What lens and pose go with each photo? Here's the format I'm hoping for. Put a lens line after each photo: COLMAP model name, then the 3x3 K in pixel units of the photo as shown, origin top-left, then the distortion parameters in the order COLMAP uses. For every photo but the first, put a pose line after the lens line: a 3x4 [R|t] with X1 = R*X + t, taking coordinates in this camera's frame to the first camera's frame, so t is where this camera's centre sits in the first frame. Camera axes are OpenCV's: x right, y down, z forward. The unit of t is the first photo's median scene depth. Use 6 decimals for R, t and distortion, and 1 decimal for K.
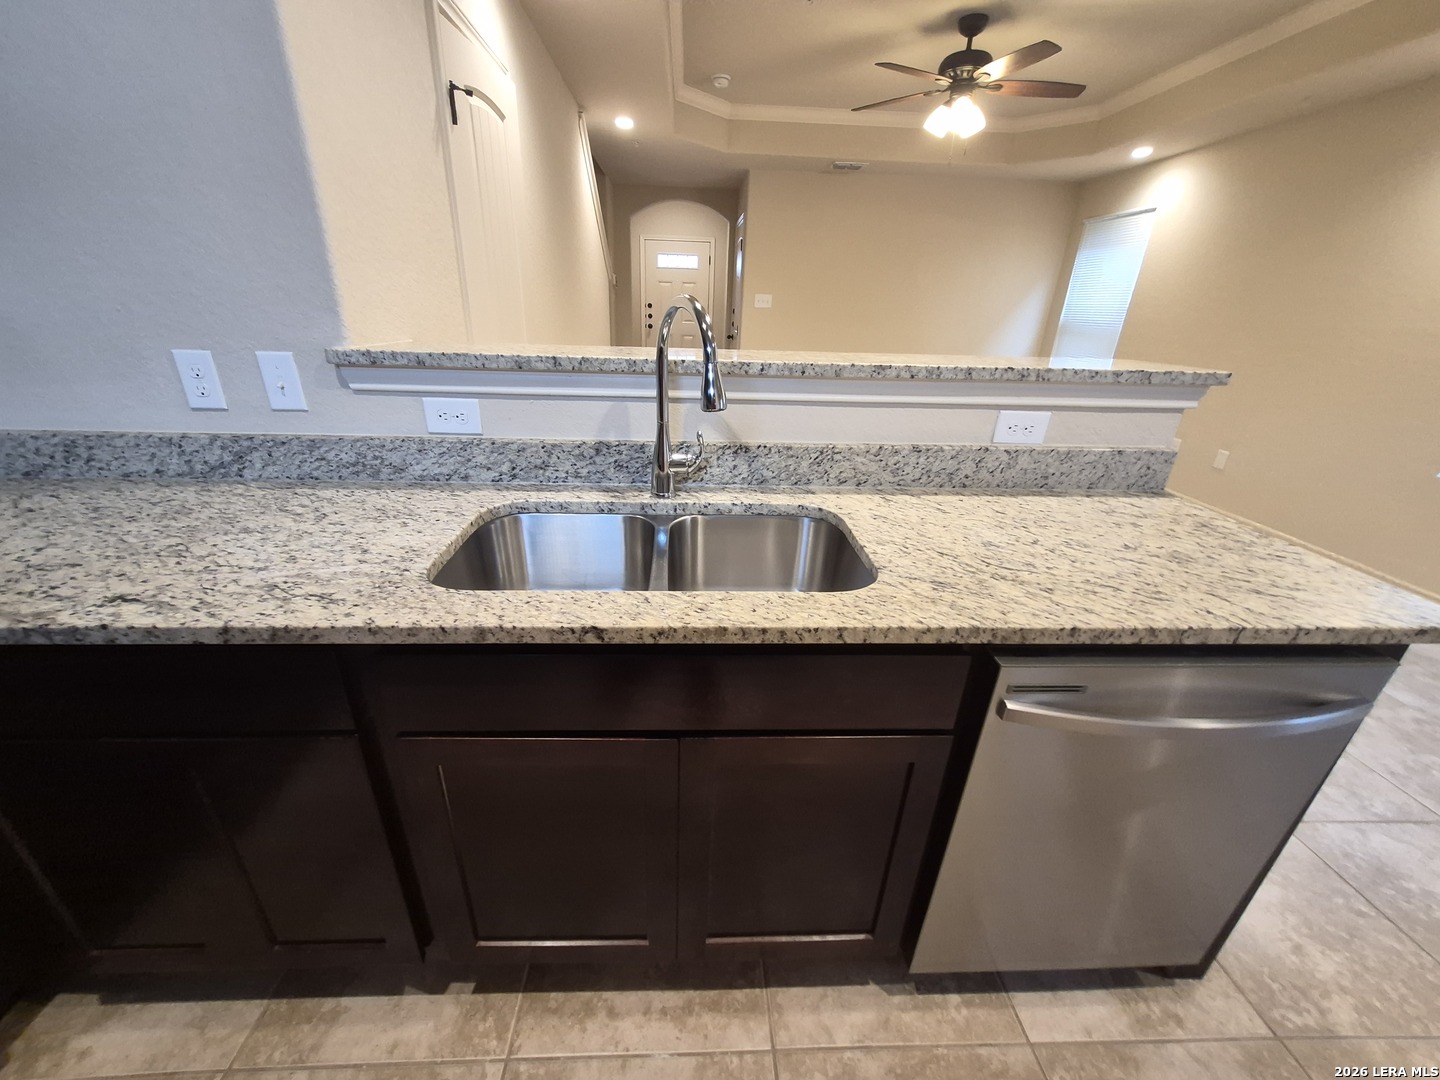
lens RADIAL K [[565.5, 0, 697.2], [0, 565.5, 551.3], [0, 0, 1]] dist [0.011272, -0.000481]
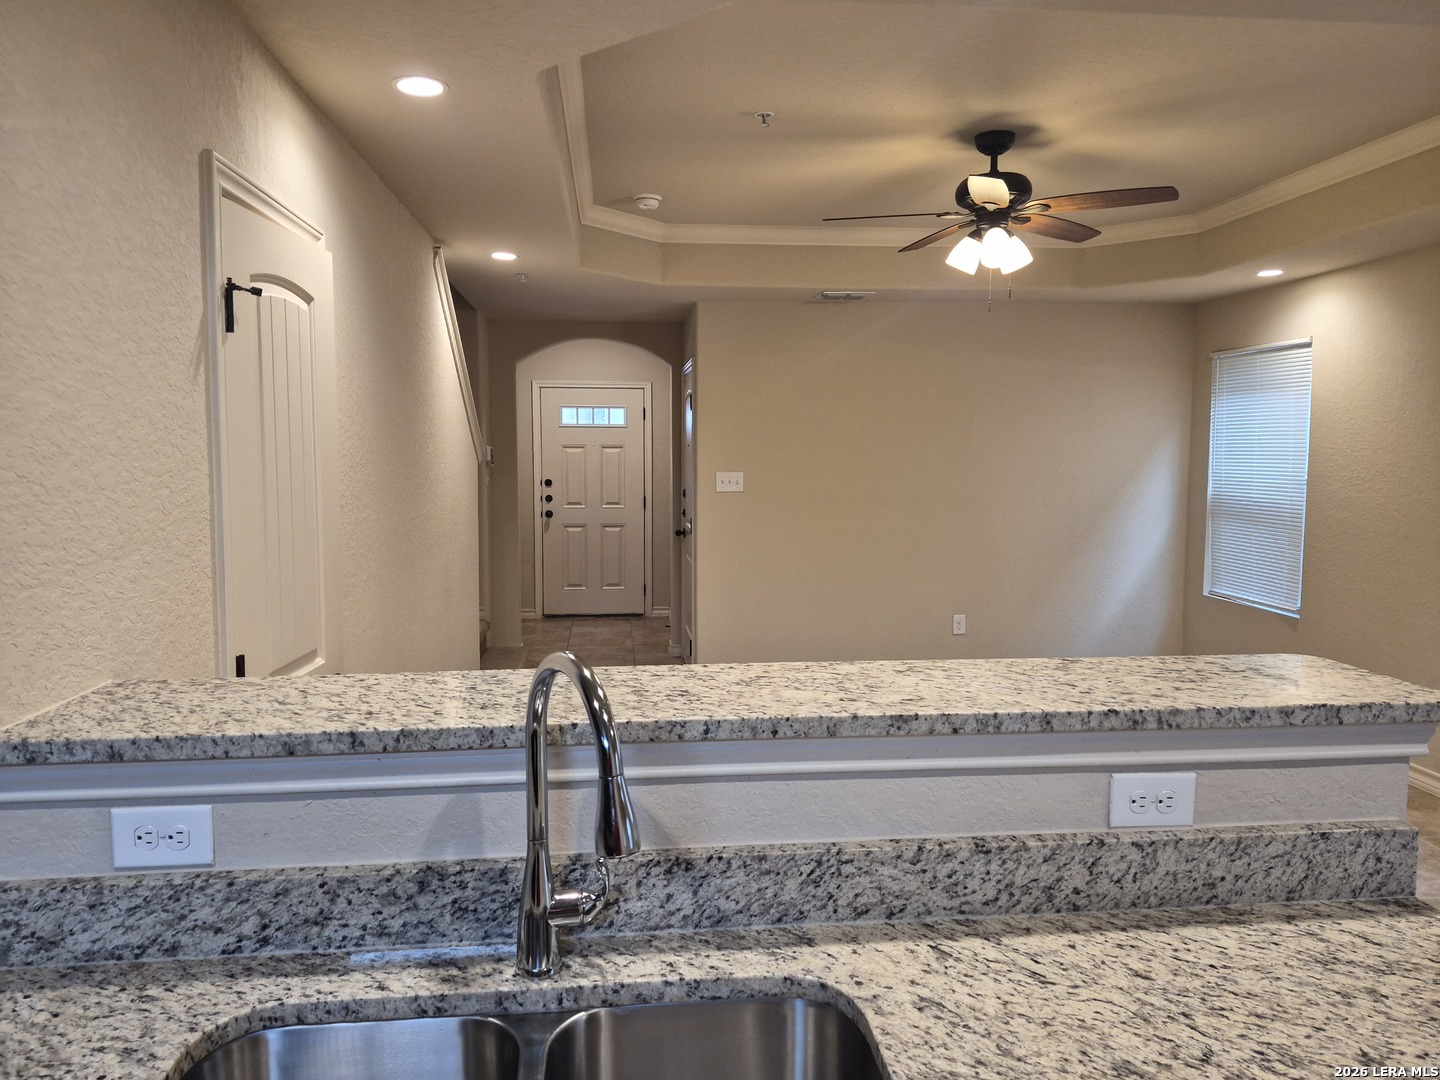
lens RADIAL K [[1003.1, 0, 684.5], [0, 1003.1, 556.0], [0, 0, 1]] dist [0.047149, -0.039957]
pose [[0.998126, -0.028042, 0.054393, 0.038453], [0.043951, 0.946971, -0.318298, -0.157127], [-0.042583, 0.320092, 0.946429, -0.062443]]
